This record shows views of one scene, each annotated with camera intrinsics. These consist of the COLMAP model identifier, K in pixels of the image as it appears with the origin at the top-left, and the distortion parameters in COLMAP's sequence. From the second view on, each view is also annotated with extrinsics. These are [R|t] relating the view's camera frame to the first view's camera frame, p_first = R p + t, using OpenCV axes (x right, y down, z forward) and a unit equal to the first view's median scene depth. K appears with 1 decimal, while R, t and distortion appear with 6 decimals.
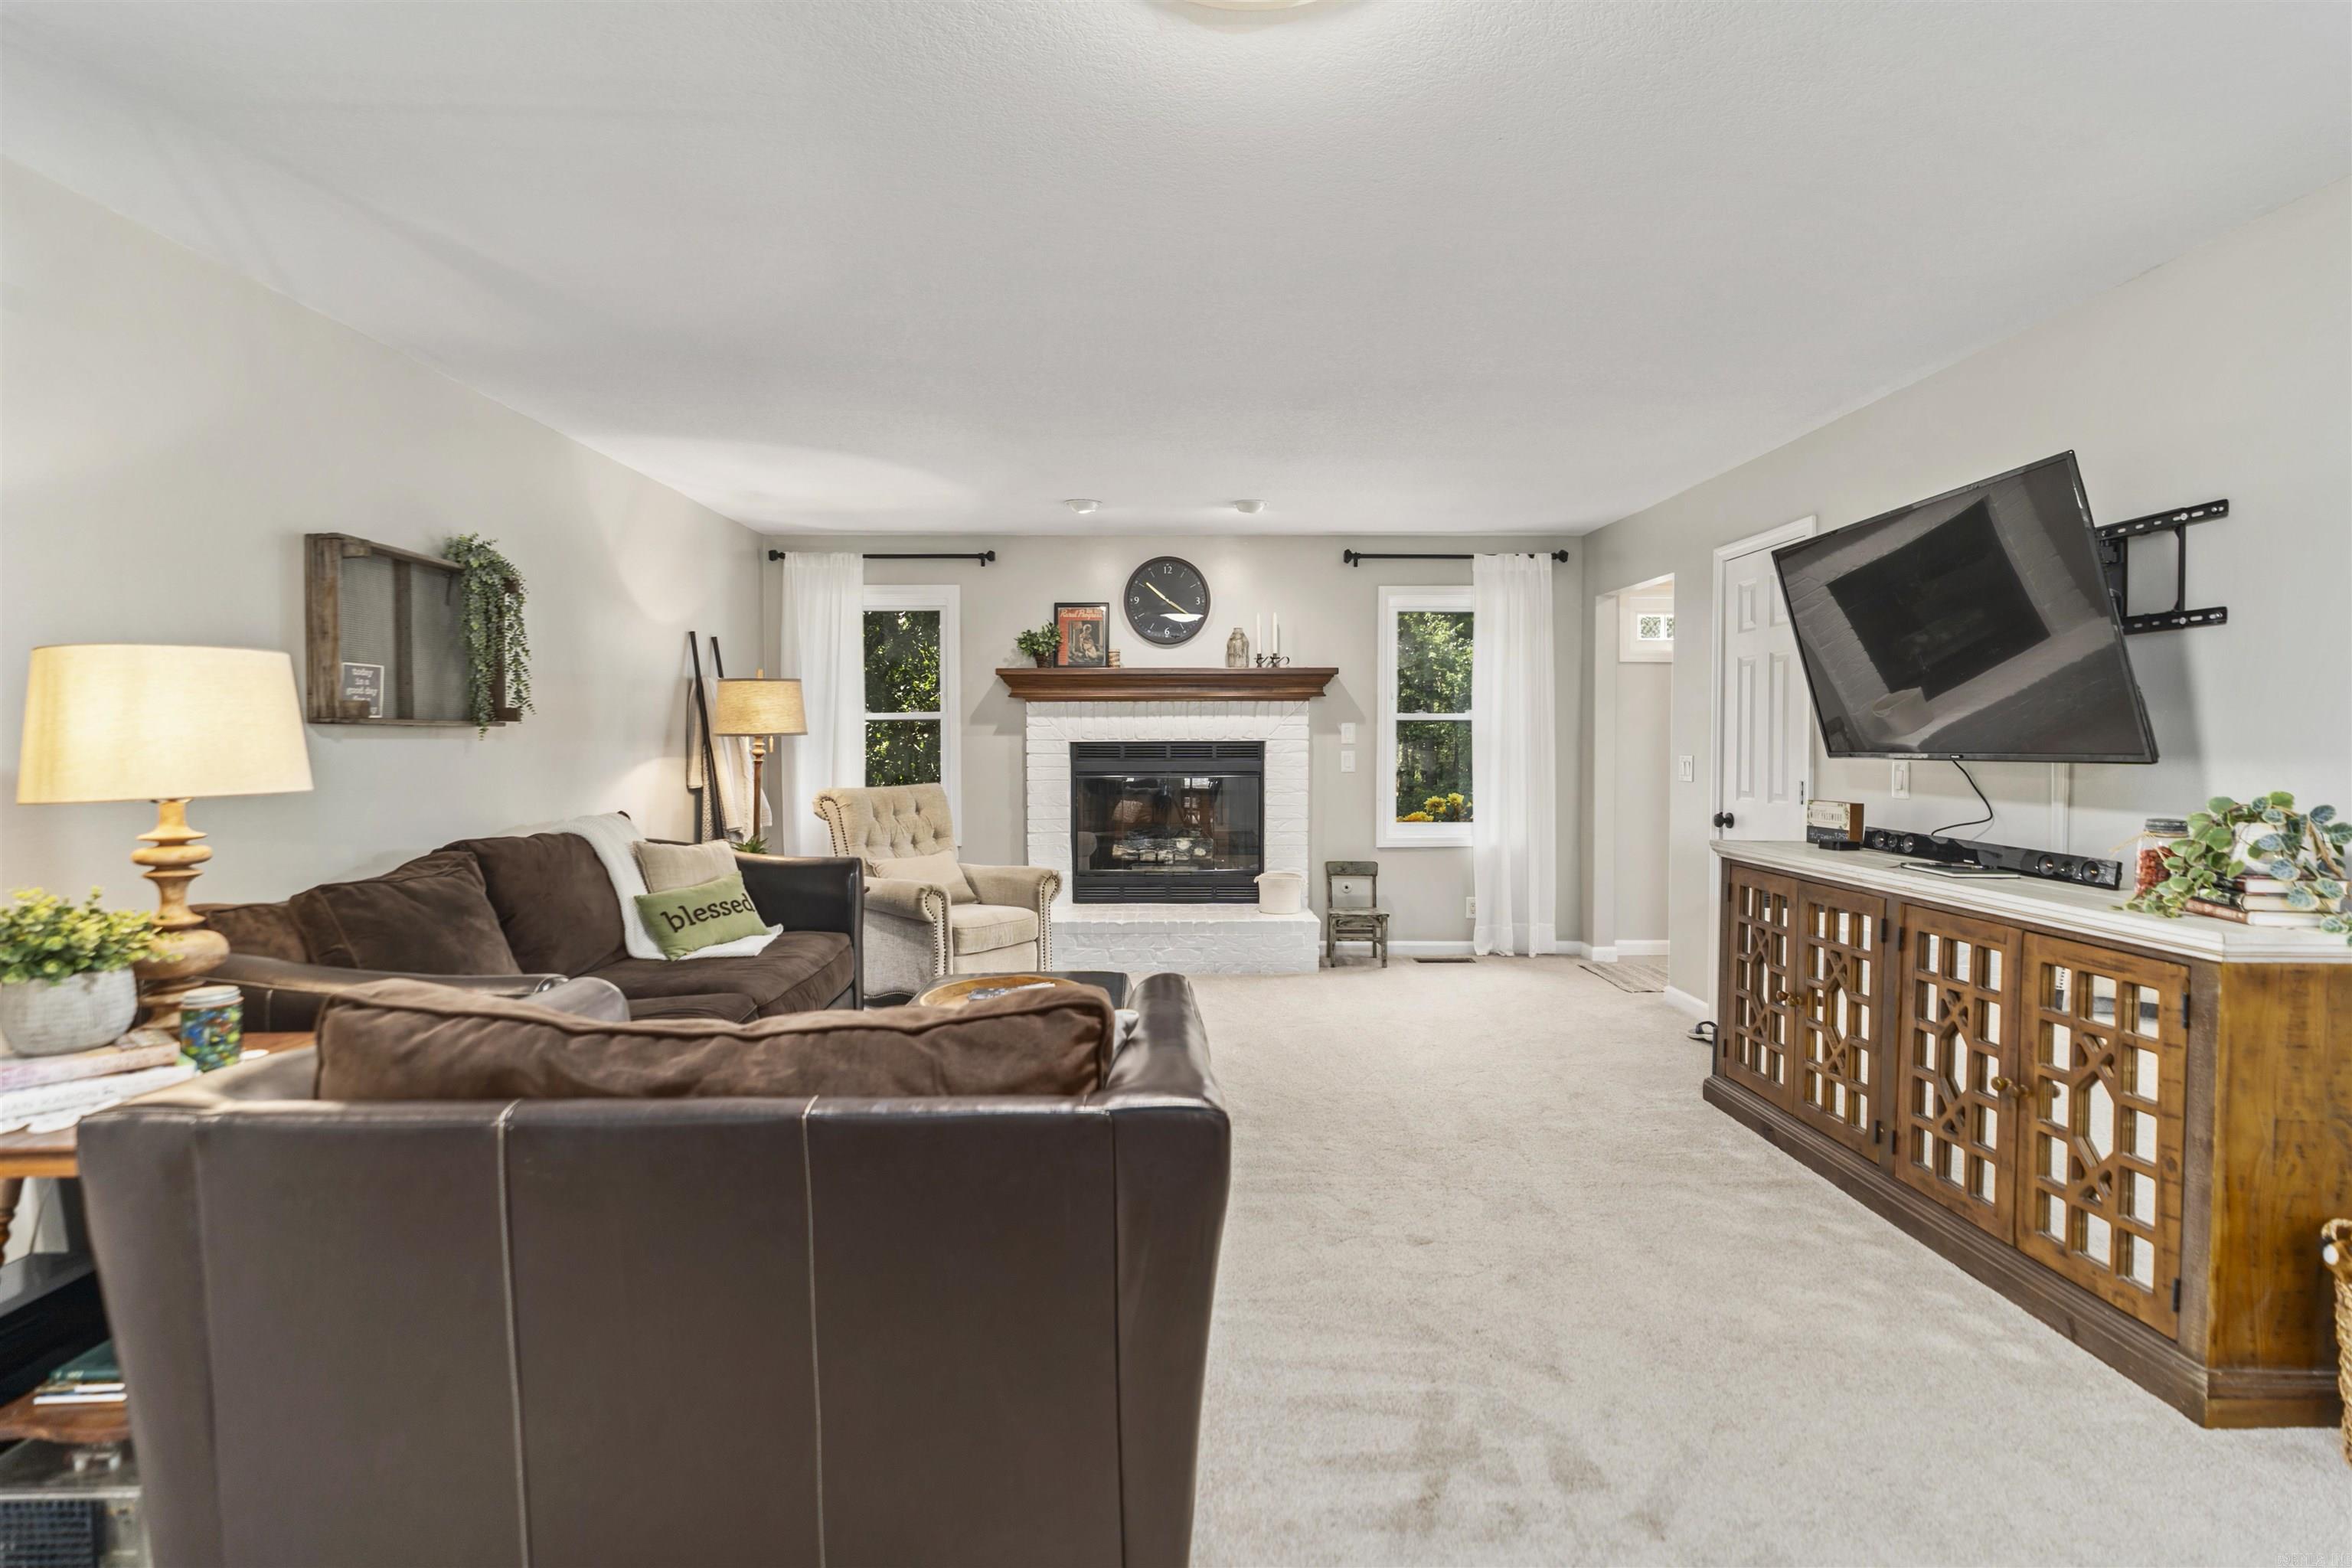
lens RADIAL K [[1109.9, 0, 1179.9], [0, 1109.9, 777.6], [0, 0, 1]] dist [-0.001779, 0.000110]
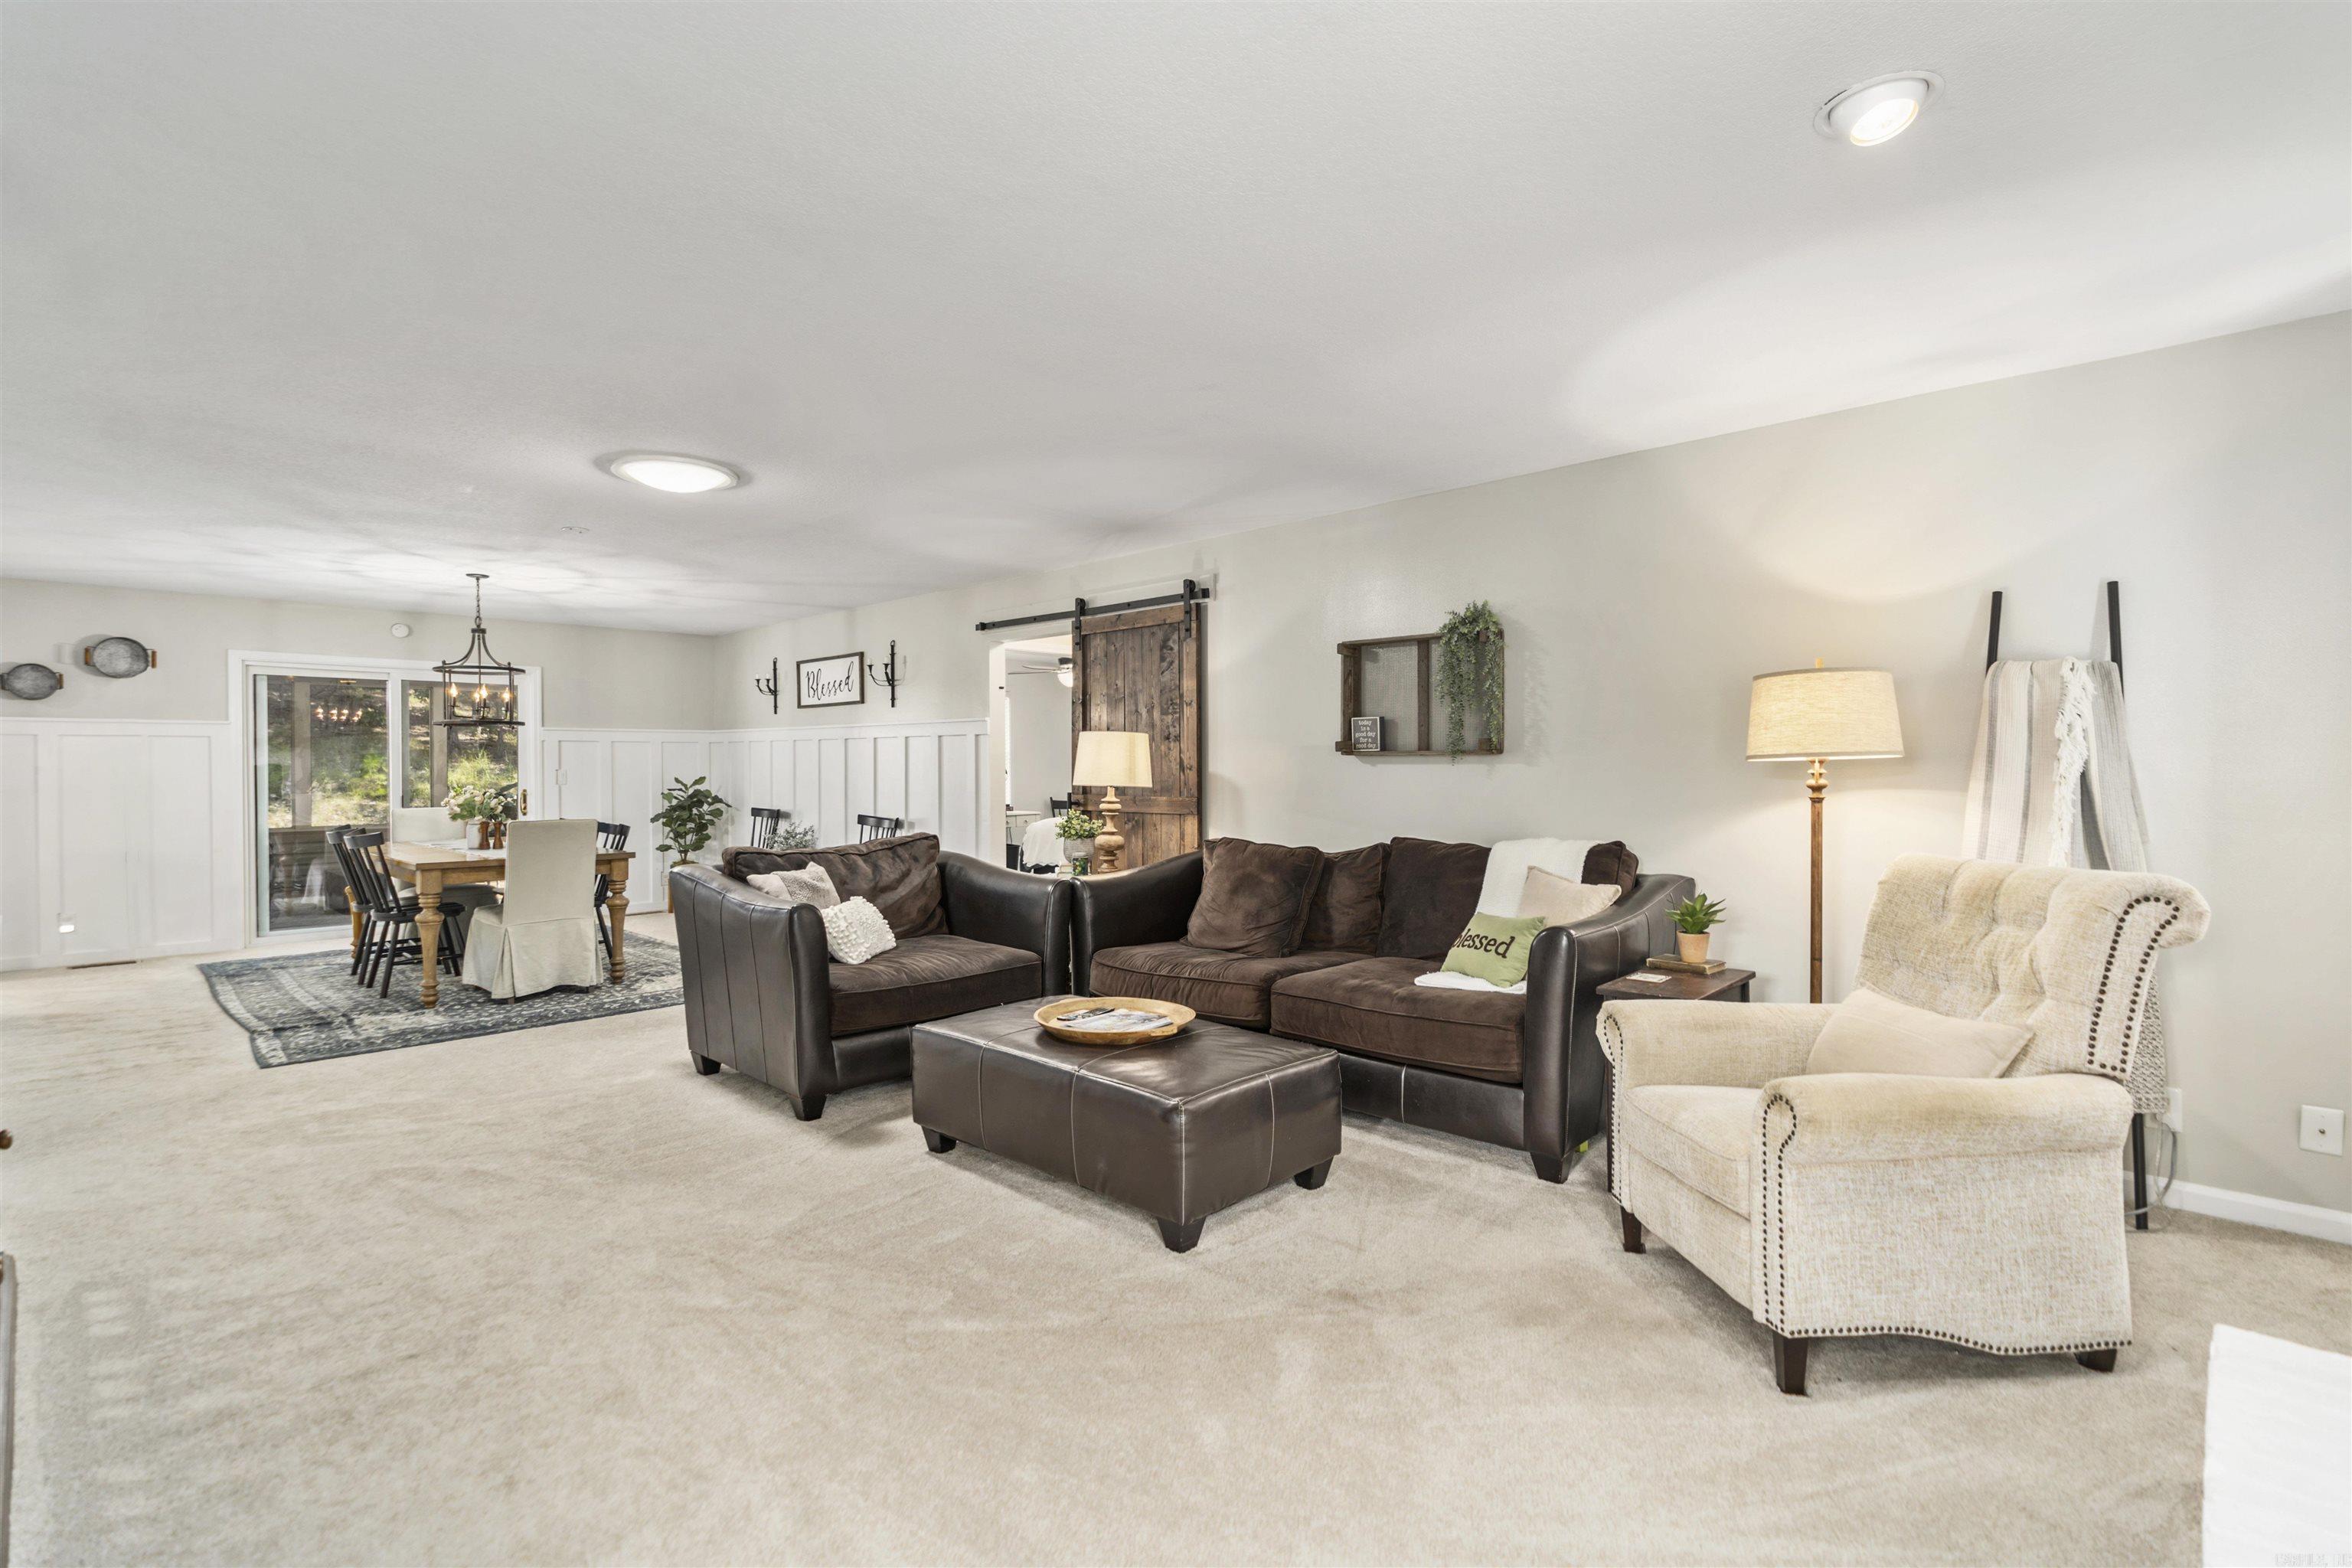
lens RADIAL K [[1109.9, 0, 1179.9], [0, 1109.9, 777.6], [0, 0, 1]] dist [-0.001779, 0.000110]
pose [[-0.720872, 0.005359, -0.693048, 0.321247], [-0.024092, 0.999172, 0.032786, -0.033968], [0.692650, 0.040331, -0.720146, 1.104075]]
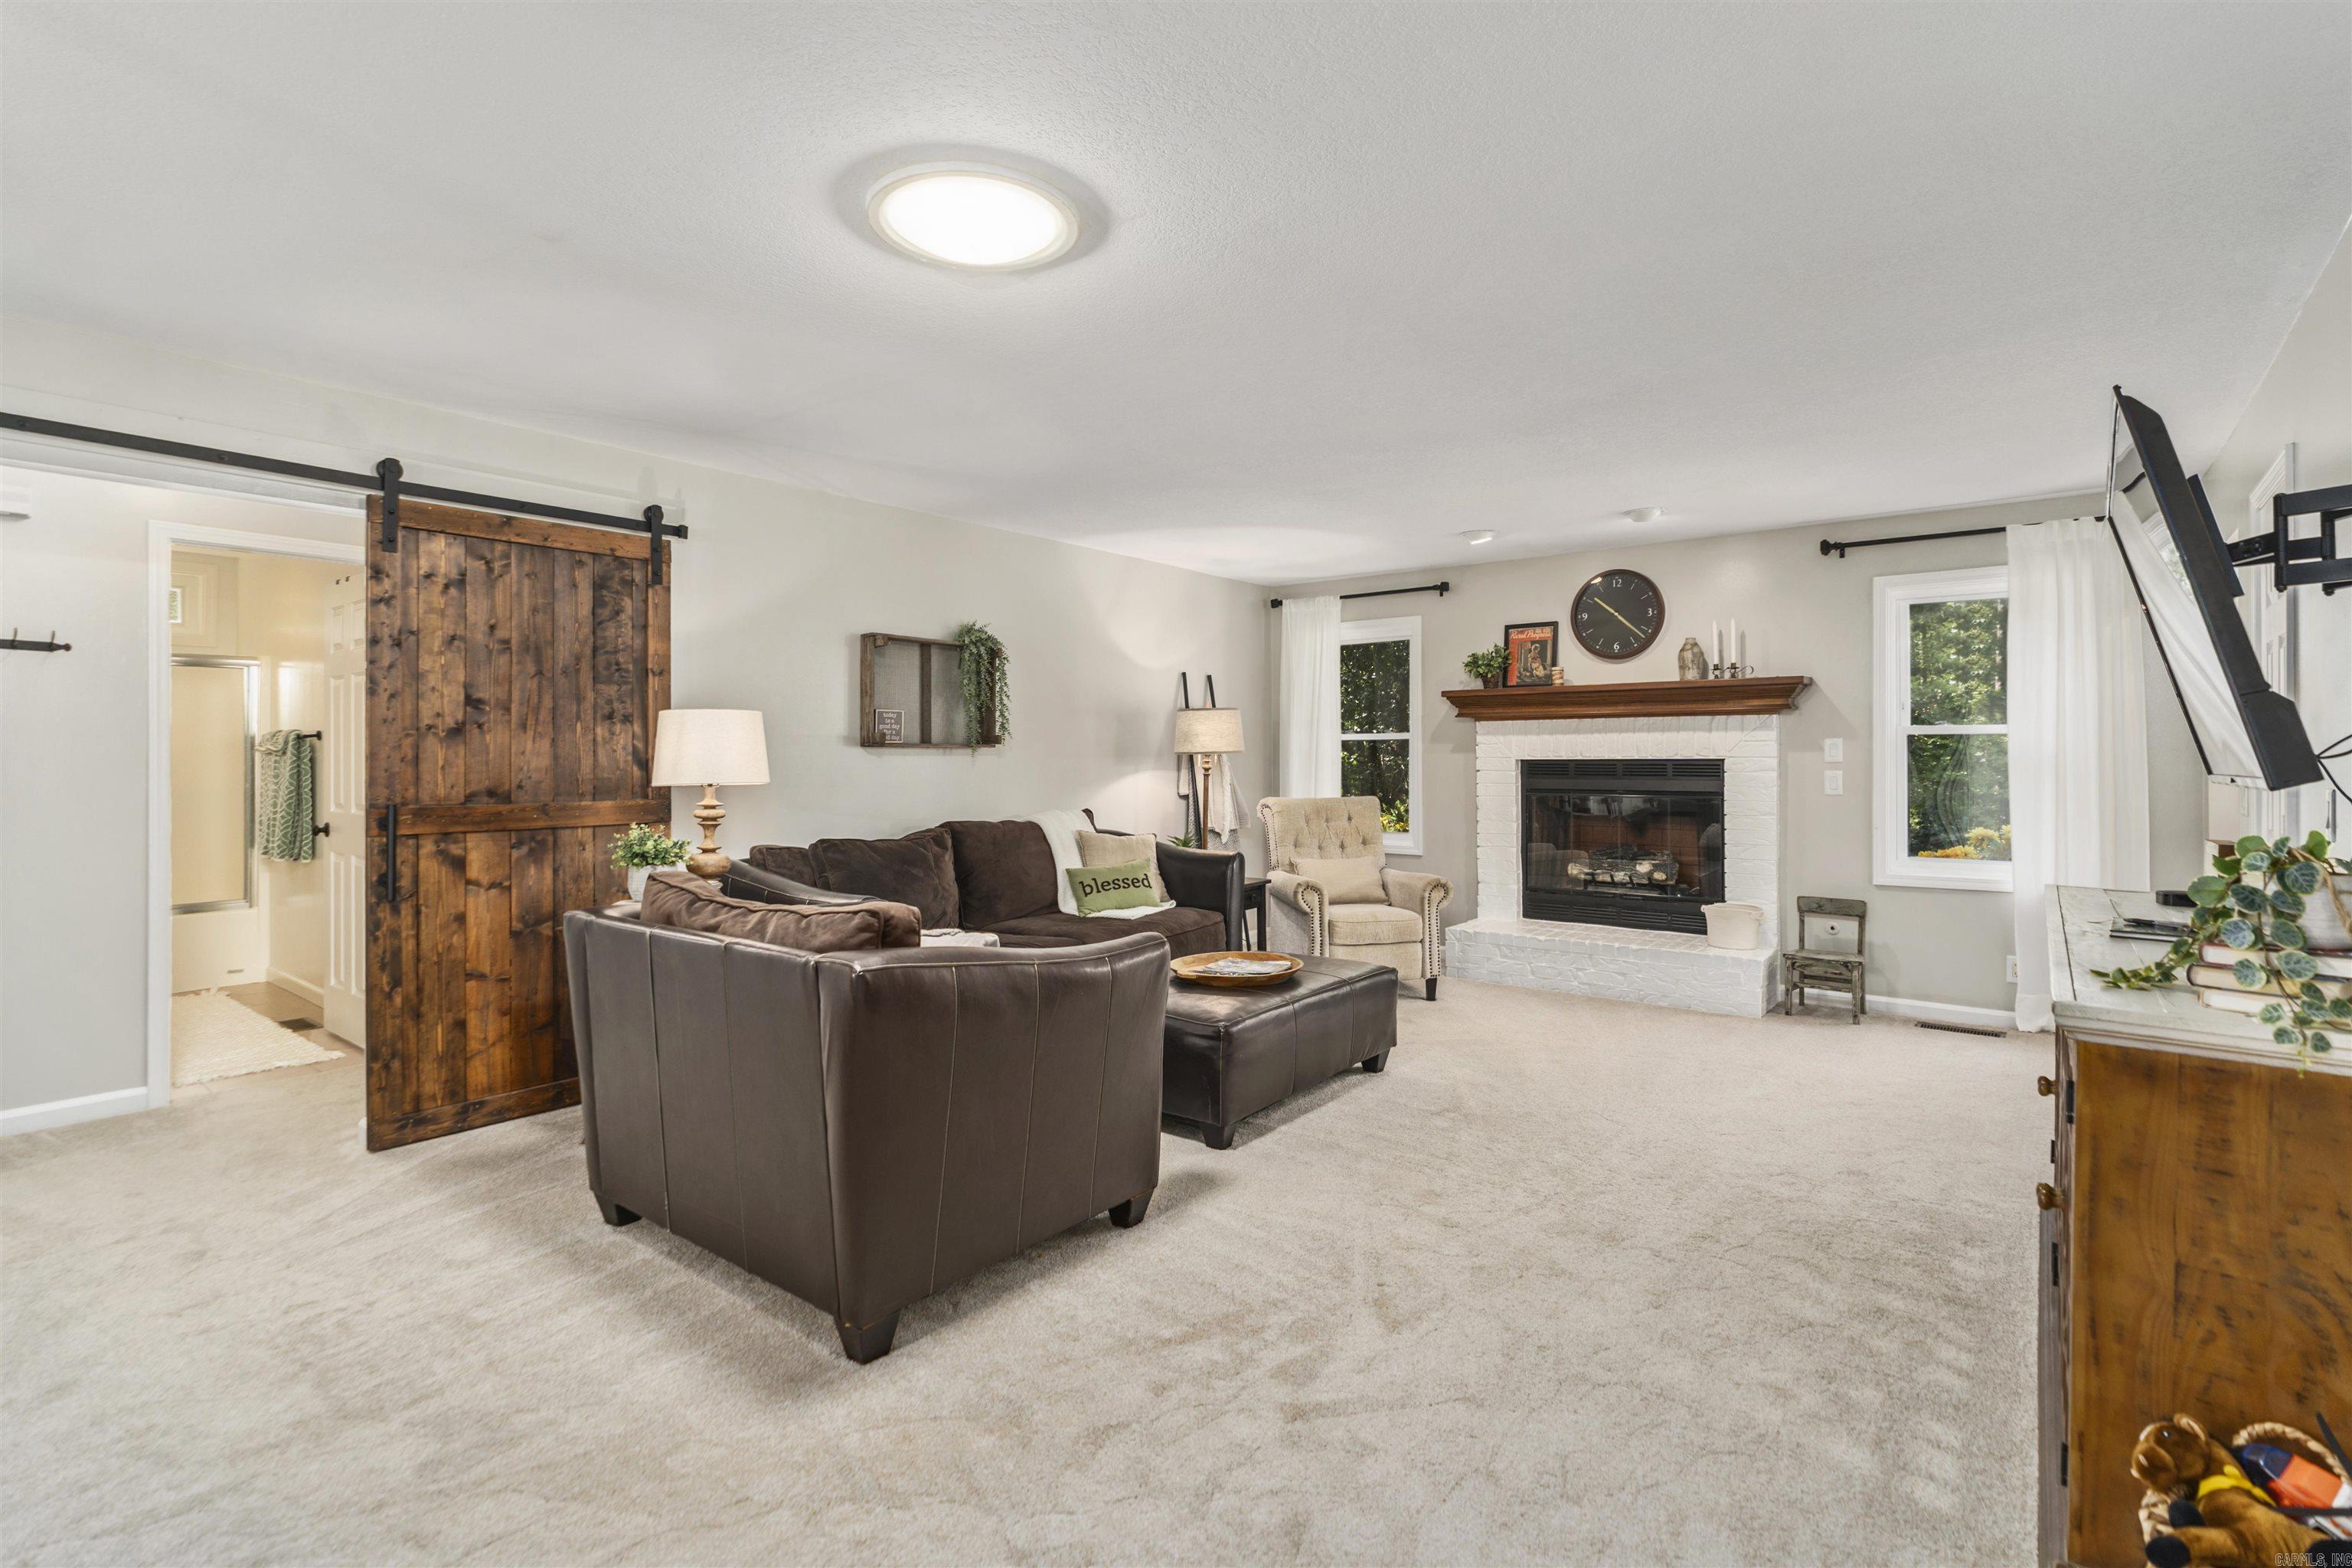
lens RADIAL K [[1125.7, 0, 1160.2], [0, 1125.7, 775.5], [0, 0, 1]] dist [-0.000076, -0.000264]
pose [[0.769921, 0.011613, -0.638034, 0.362615], [-0.023252, 0.999681, -0.009863, 0.000801], [0.637716, 0.022429, 0.769945, -0.013189]]
